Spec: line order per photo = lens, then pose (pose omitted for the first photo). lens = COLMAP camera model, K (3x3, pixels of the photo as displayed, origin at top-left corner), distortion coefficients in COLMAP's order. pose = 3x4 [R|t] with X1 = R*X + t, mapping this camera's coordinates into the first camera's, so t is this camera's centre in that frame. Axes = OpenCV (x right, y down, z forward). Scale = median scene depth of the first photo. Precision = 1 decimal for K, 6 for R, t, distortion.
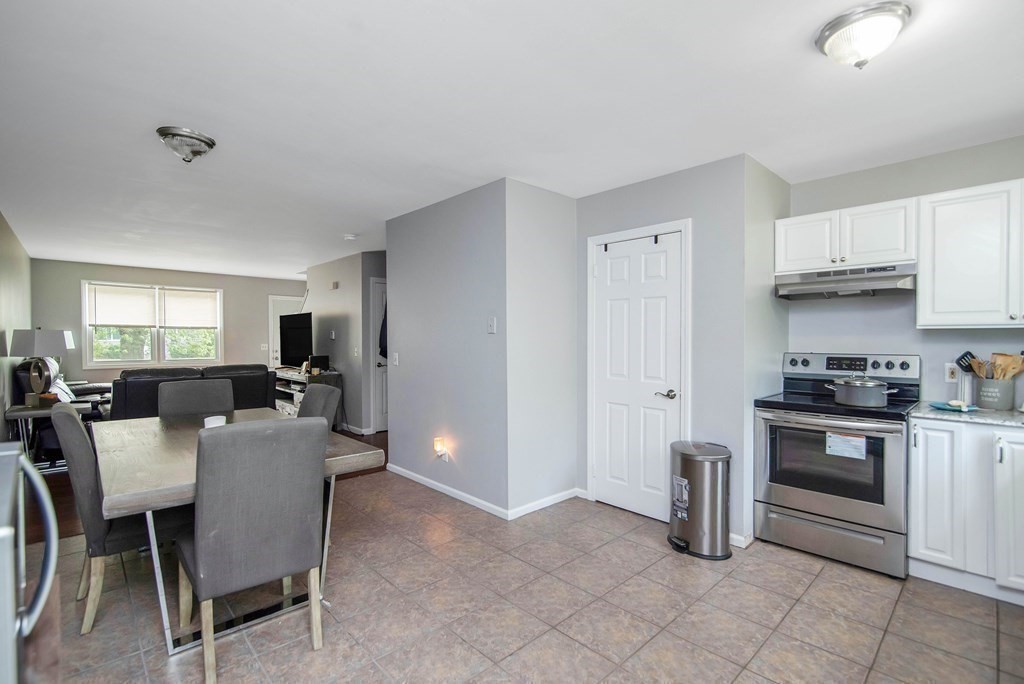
lens RADIAL K [[476.8, 0, 512.0], [0, 476.8, 342.0], [0, 0, 1]] dist [0.000235, -0.000231]
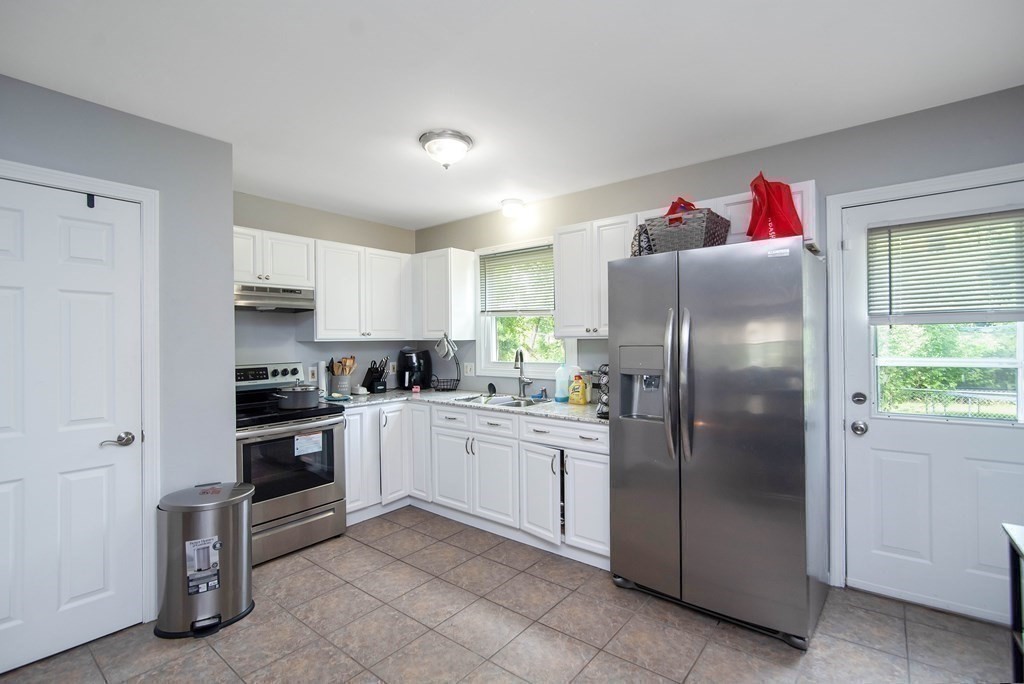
lens RADIAL K [[476.8, 0, 512.0], [0, 476.8, 342.0], [0, 0, 1]] dist [0.000235, -0.000231]
pose [[-0.115265, -0.007963, 0.993303, -0.485580], [0.022244, 0.999696, 0.010595, -0.028286], [-0.993086, 0.023316, -0.115053, 0.625768]]
